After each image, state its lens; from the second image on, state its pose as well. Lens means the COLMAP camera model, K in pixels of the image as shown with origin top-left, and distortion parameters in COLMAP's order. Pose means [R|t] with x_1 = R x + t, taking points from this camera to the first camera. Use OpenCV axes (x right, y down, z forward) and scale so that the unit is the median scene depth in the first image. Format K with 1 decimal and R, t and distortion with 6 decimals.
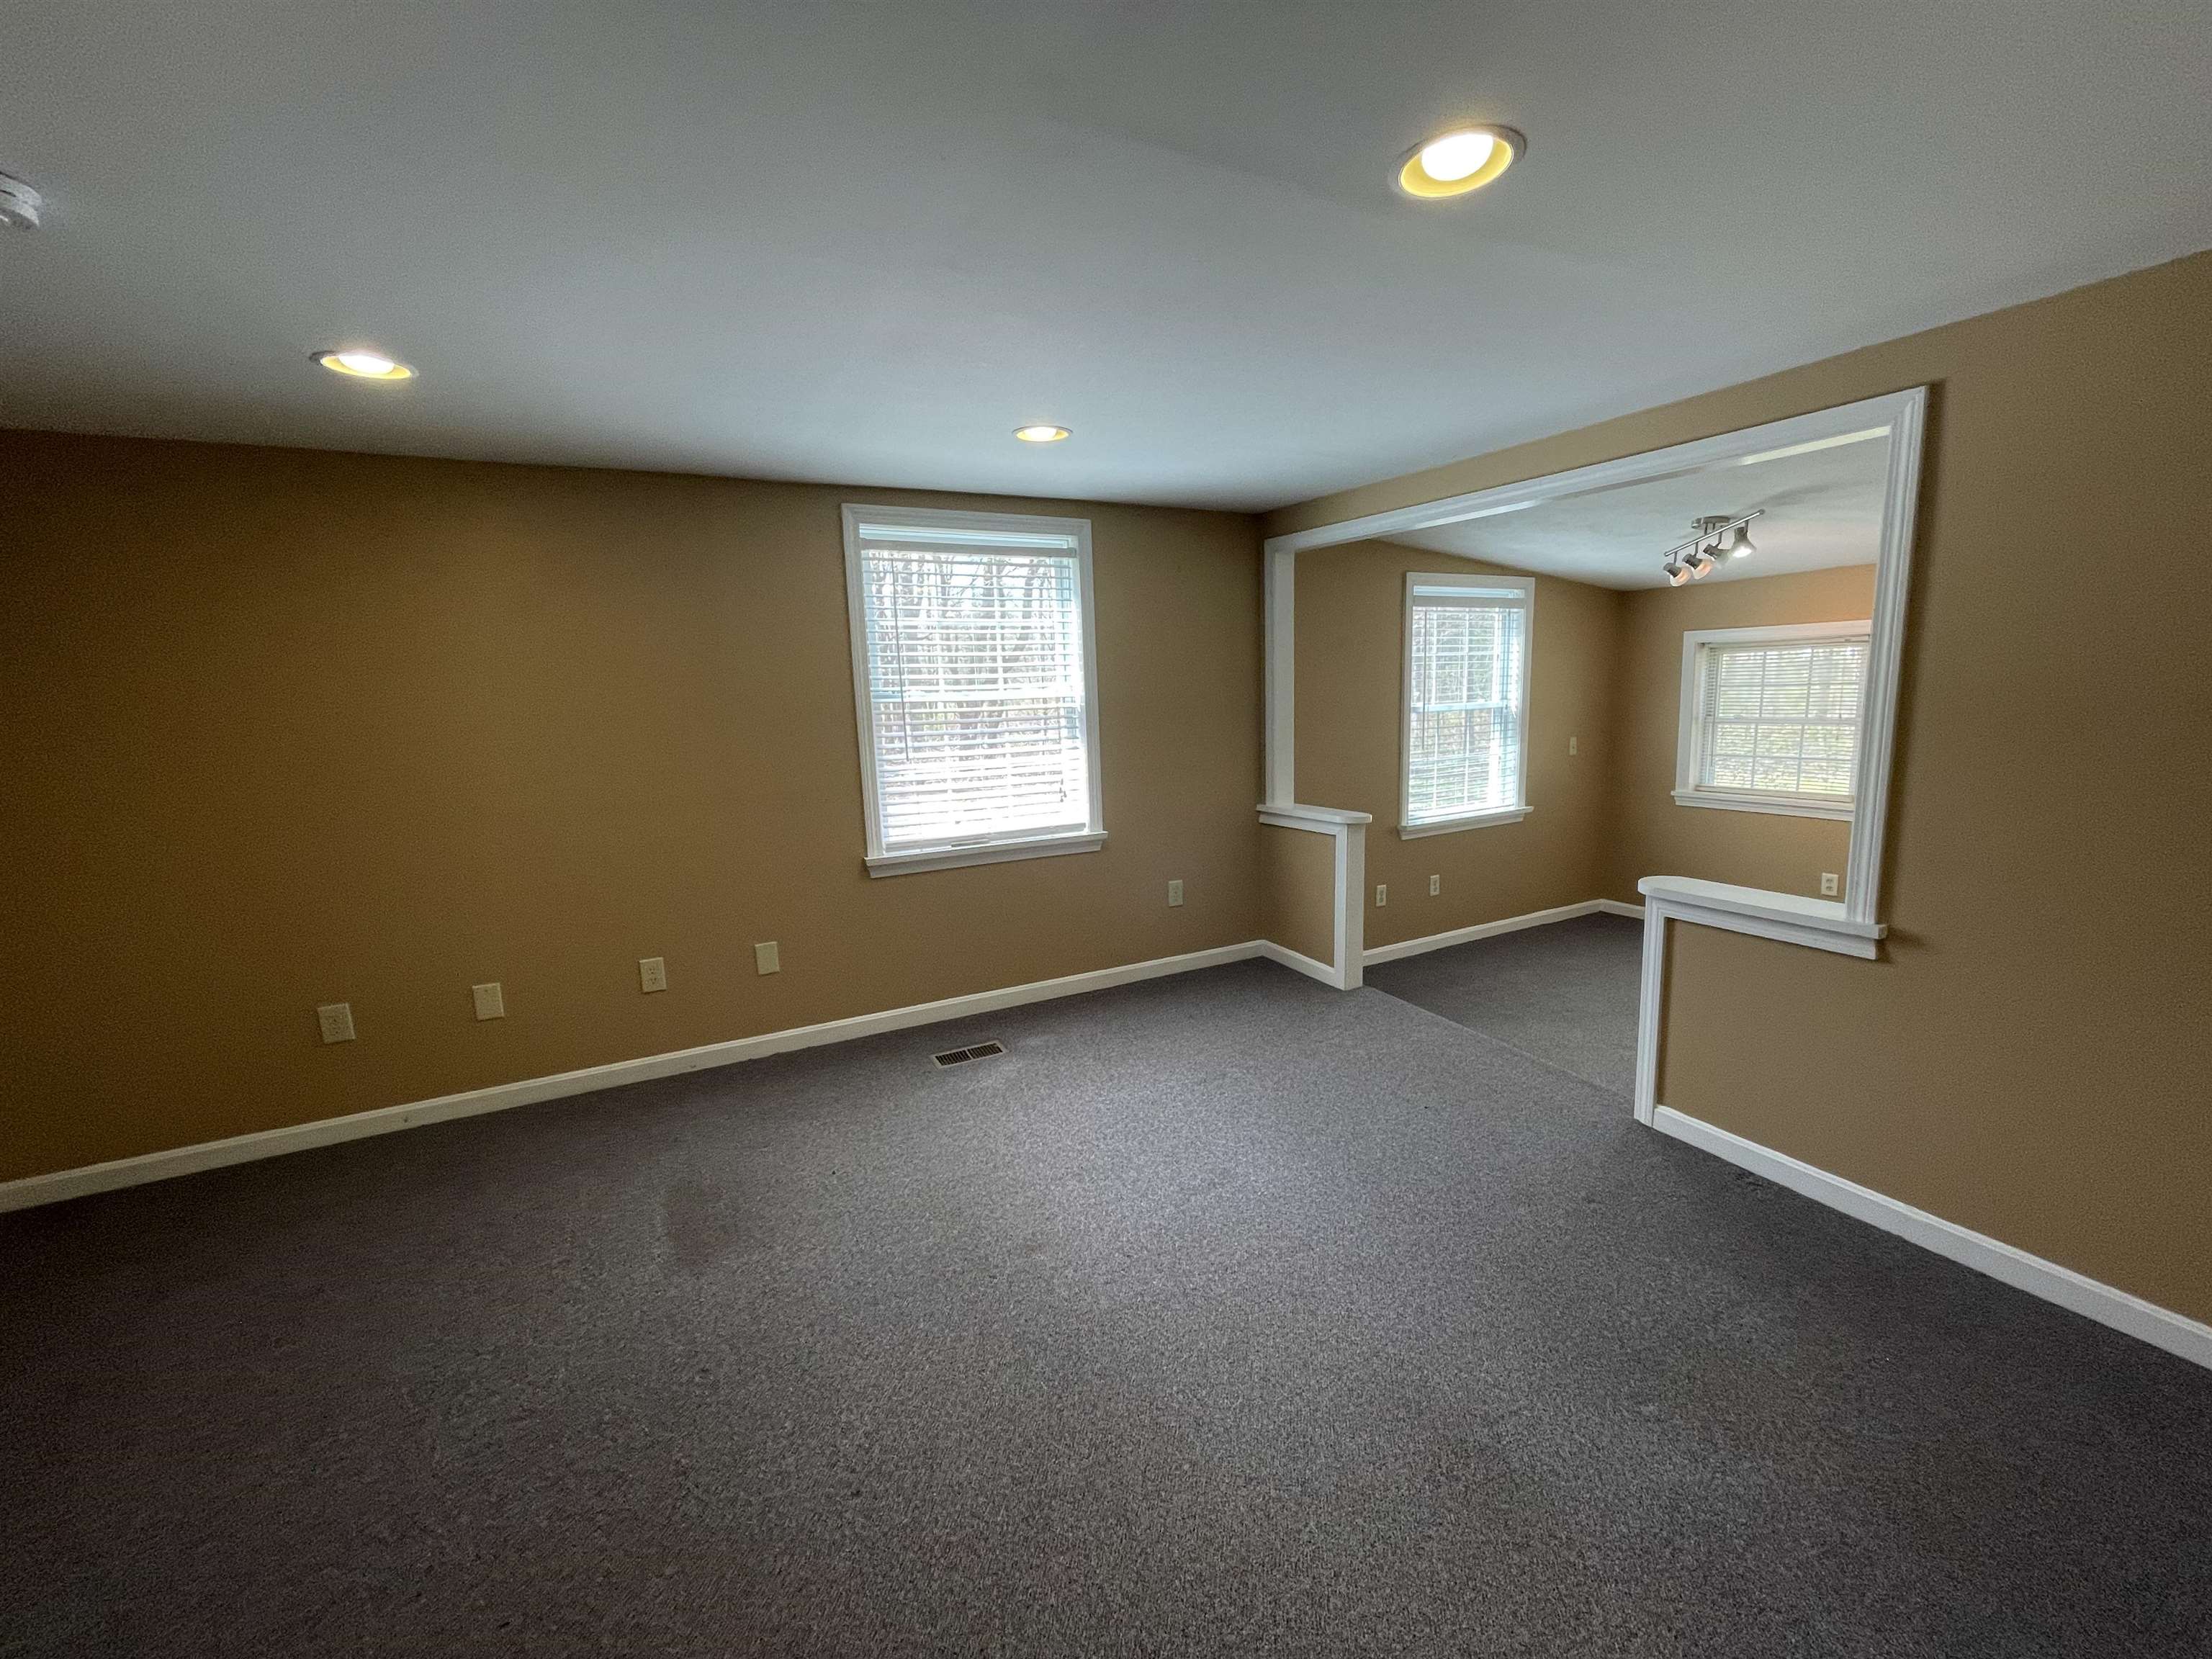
lens RADIAL K [[883.7, 0, 1102.7], [0, 883.7, 826.4], [0, 0, 1]] dist [-0.000553, 0.000453]
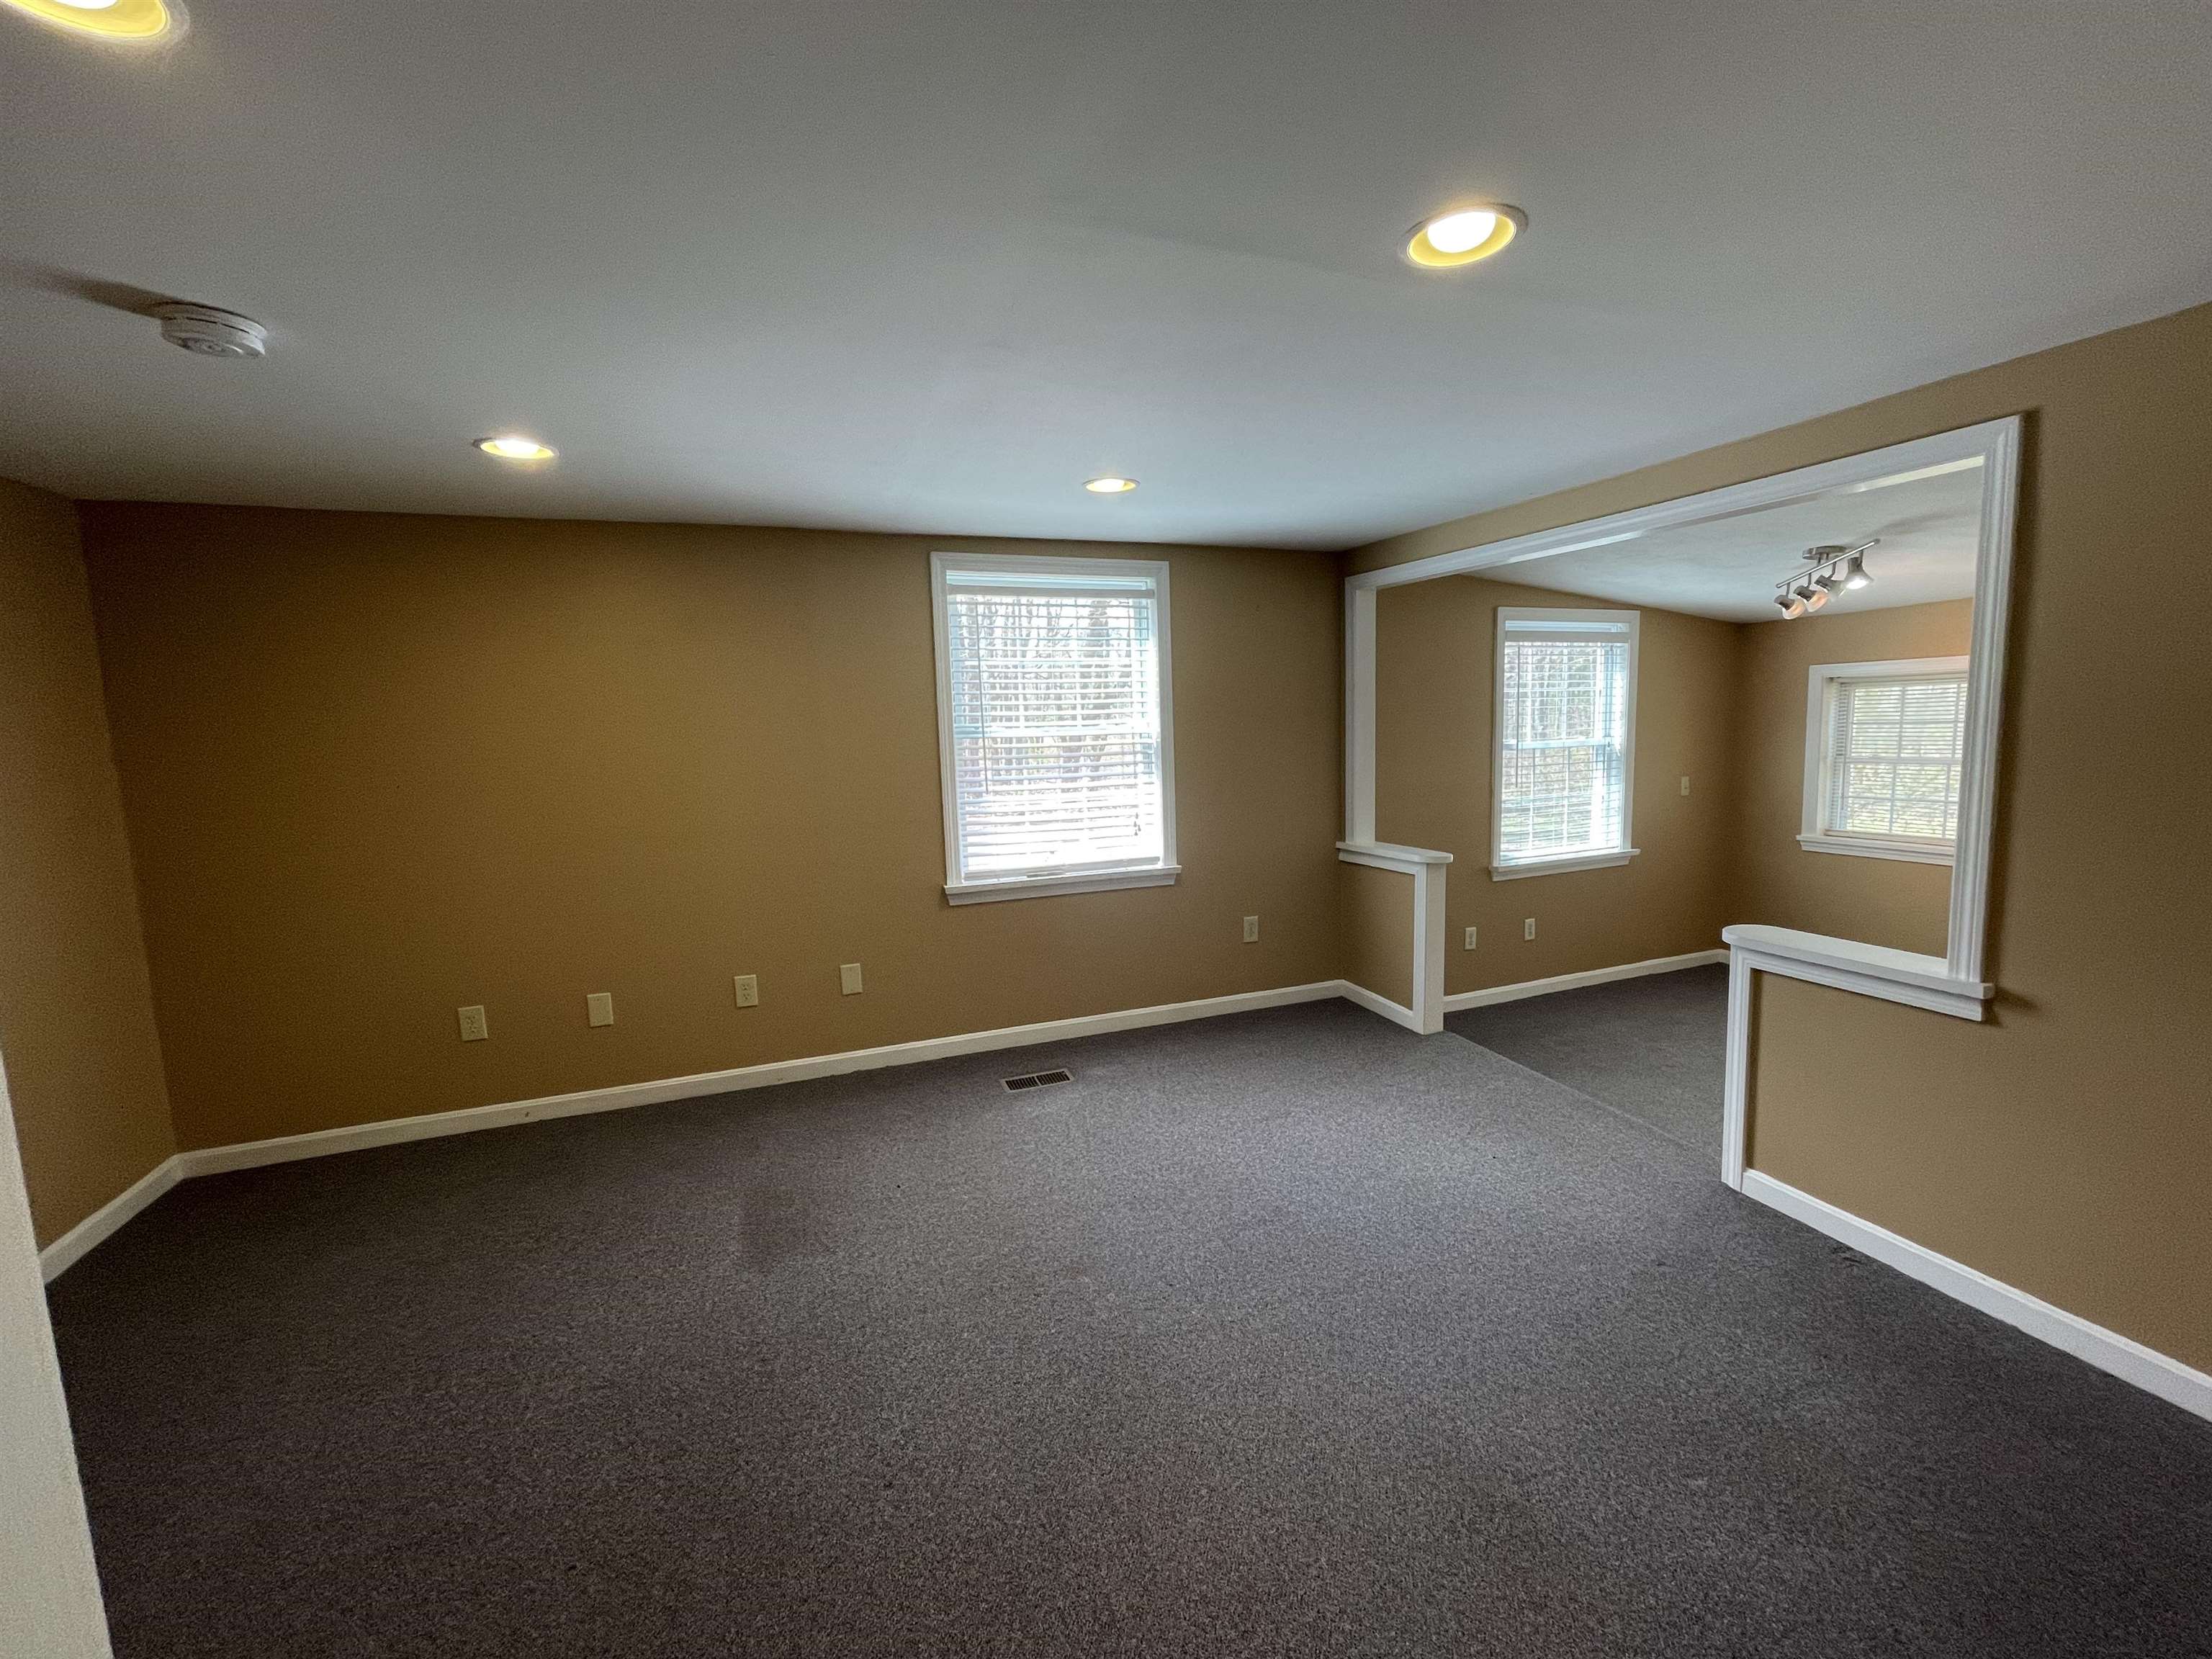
lens RADIAL K [[893.0, 0, 1105.1], [0, 893.0, 827.1], [0, 0, 1]] dist [0.000549, 0.000077]
pose [[0.993069, 0.016199, -0.116414, 0.044249], [-0.020475, 0.999156, -0.035623, -0.000387], [0.115739, 0.037760, 0.992562, -0.030964]]
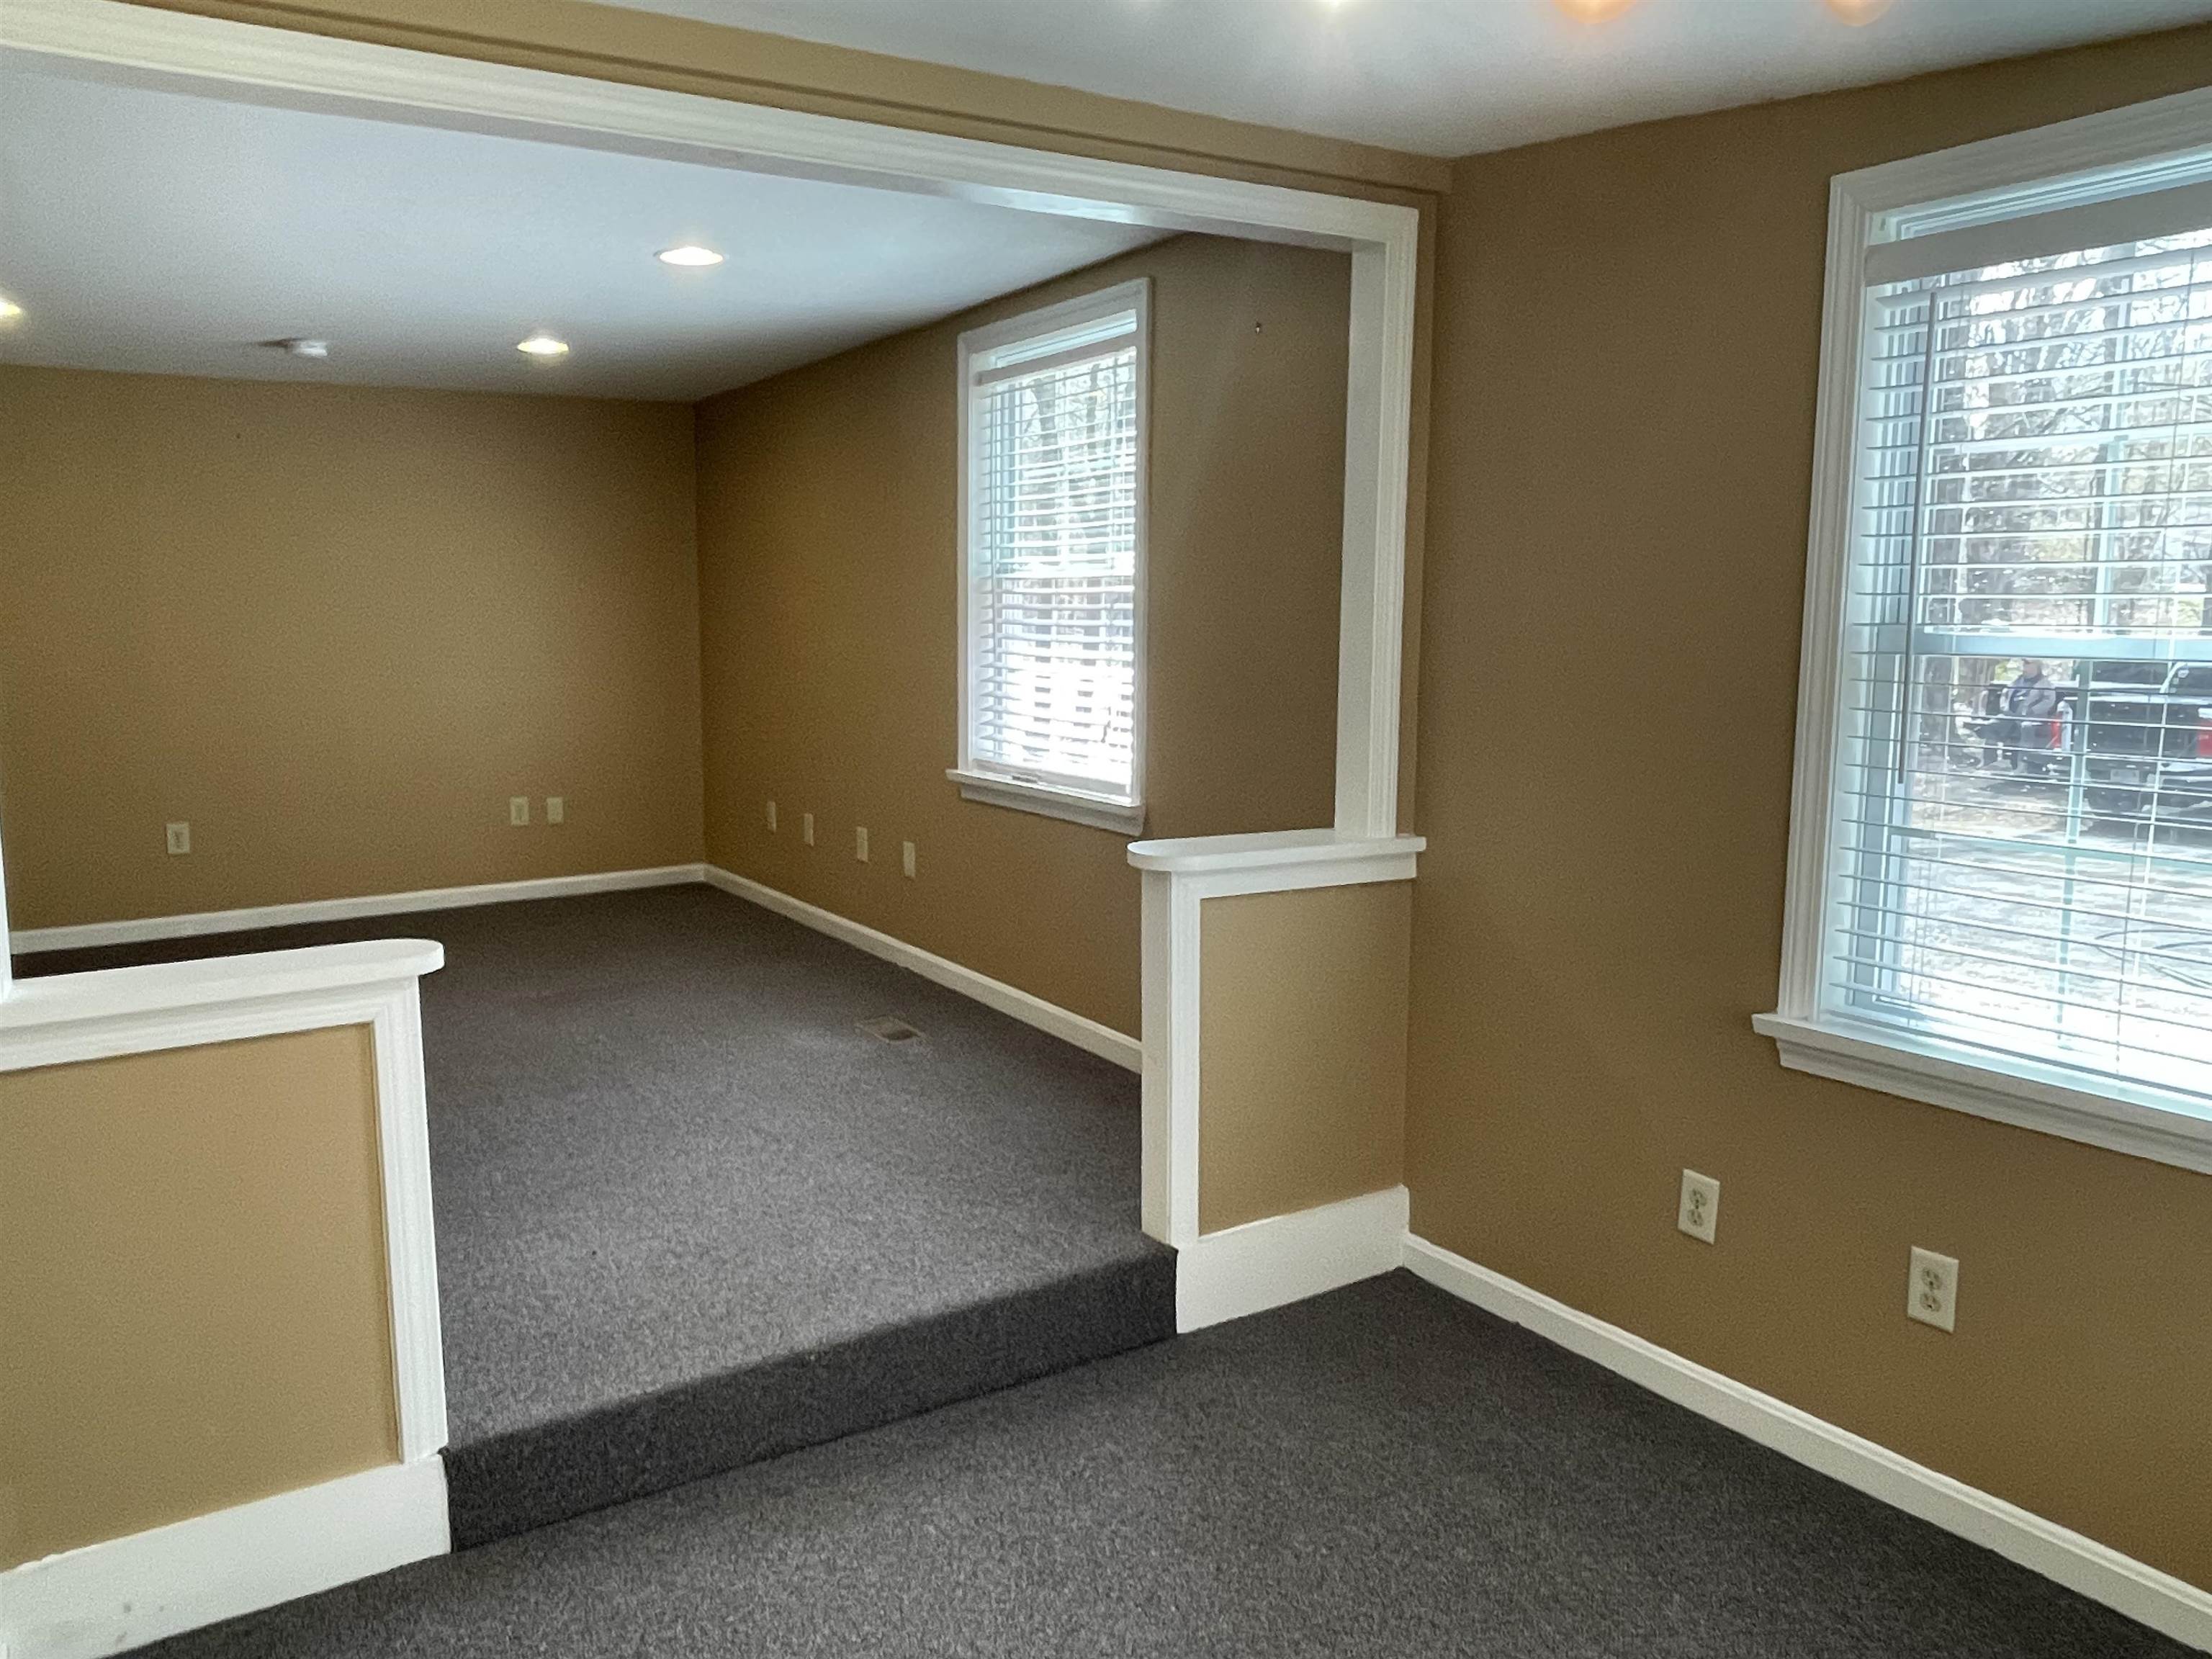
lens RADIAL K [[1583.4, 0, 1113.4], [0, 1583.4, 834.8], [0, 0, 1]] dist [0.004957, -0.005792]
pose [[0.095966, 0.173551, -0.980138, 1.248665], [-0.158256, 0.974818, 0.157114, -0.166794], [0.982724, 0.140035, 0.121015, 1.033753]]
